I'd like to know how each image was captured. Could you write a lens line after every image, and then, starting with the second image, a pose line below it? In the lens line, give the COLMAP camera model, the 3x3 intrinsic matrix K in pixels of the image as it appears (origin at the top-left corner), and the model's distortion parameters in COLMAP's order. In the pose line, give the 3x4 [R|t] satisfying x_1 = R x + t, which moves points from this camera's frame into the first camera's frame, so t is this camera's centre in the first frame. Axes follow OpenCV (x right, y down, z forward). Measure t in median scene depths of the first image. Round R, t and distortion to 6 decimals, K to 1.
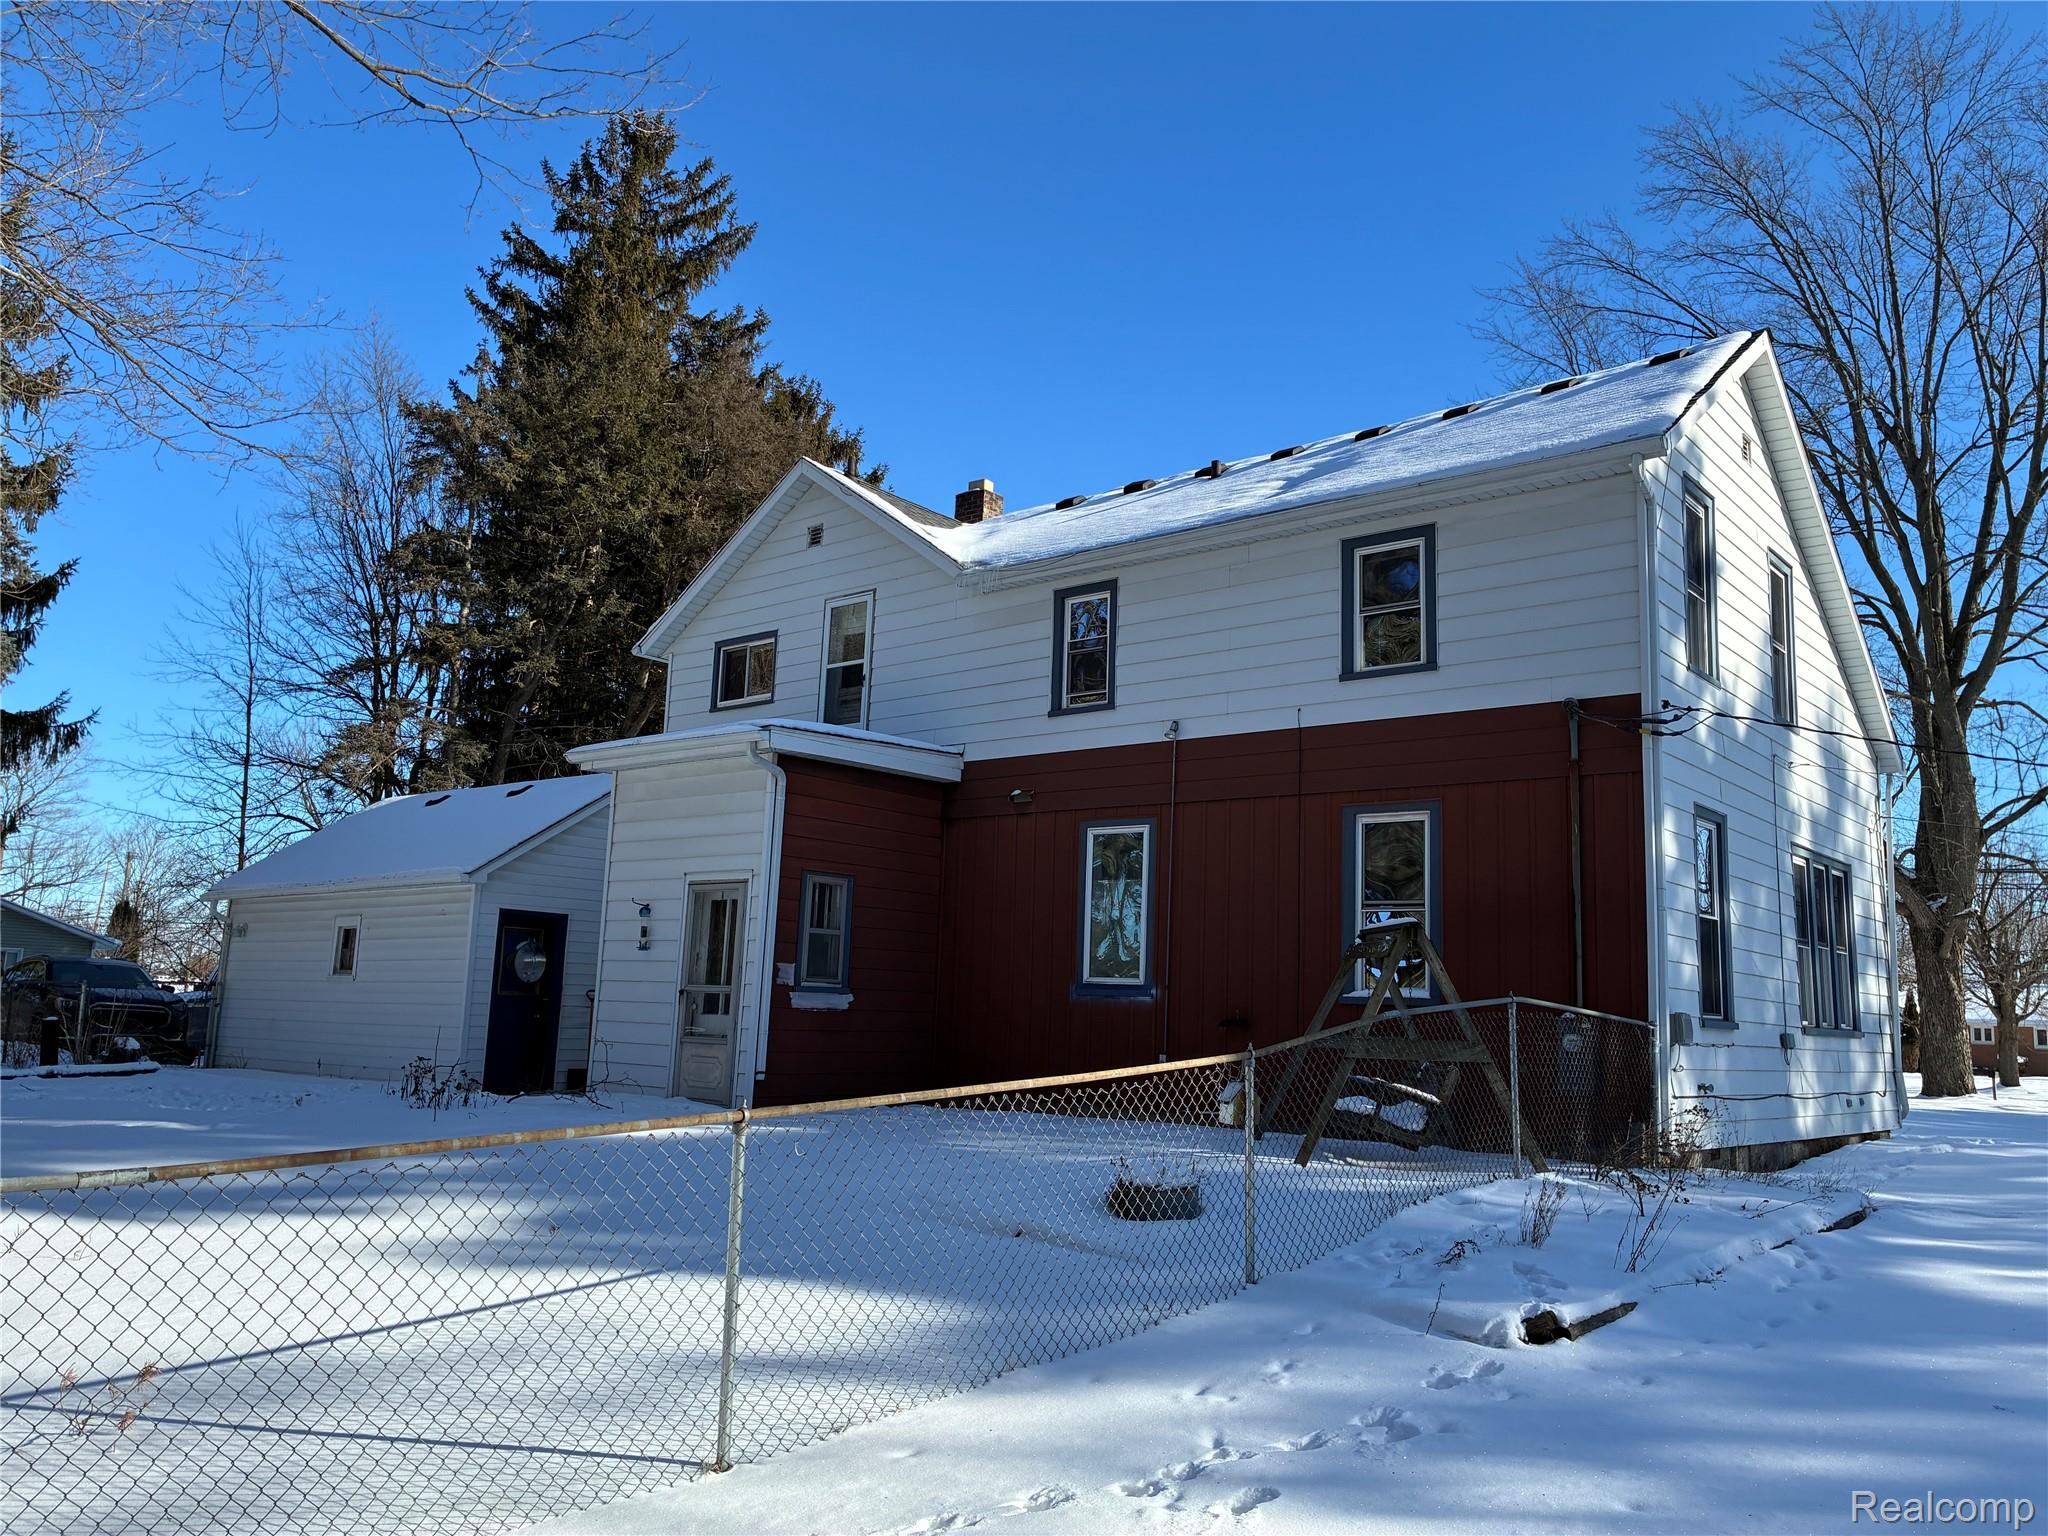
lens RADIAL K [[1496.4, 0, 1024.0], [0, 1496.4, 768.0], [0, 0, 1]] dist [0.033280, -0.002616]
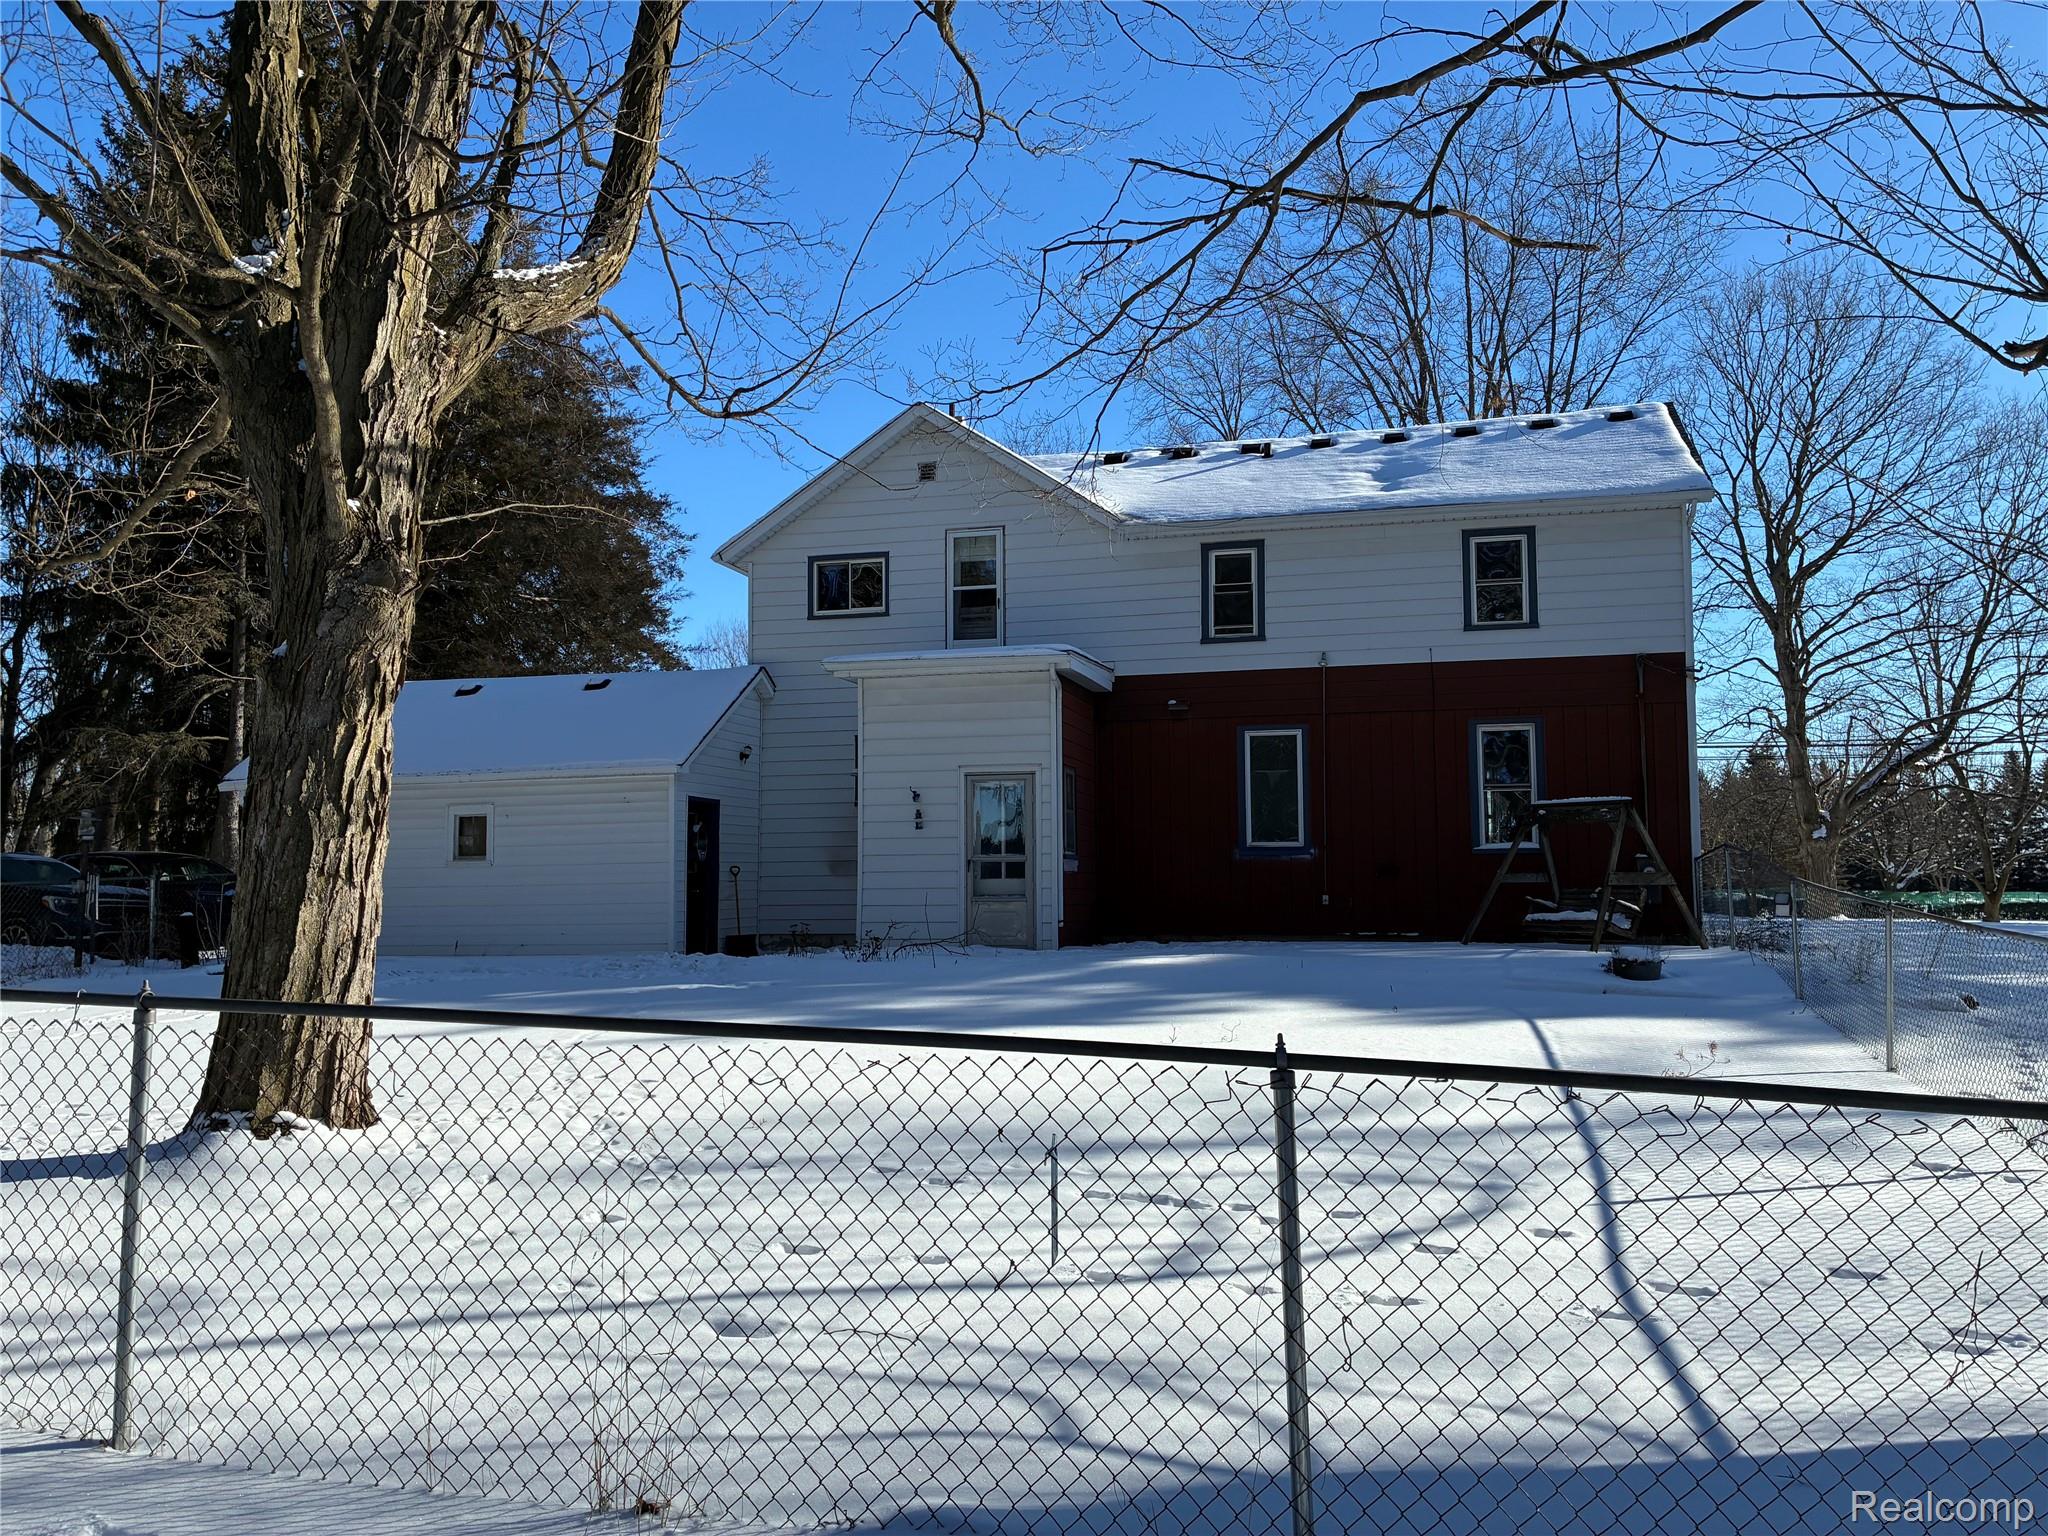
lens RADIAL K [[1496.4, 0, 1024.0], [0, 1496.4, 768.0], [0, 0, 1]] dist [0.033280, -0.002616]
pose [[0.911961, -0.005272, 0.410242, -0.687126], [-0.029282, 0.996531, 0.077900, -0.024583], [-0.409230, -0.083055, 0.908643, -0.126281]]
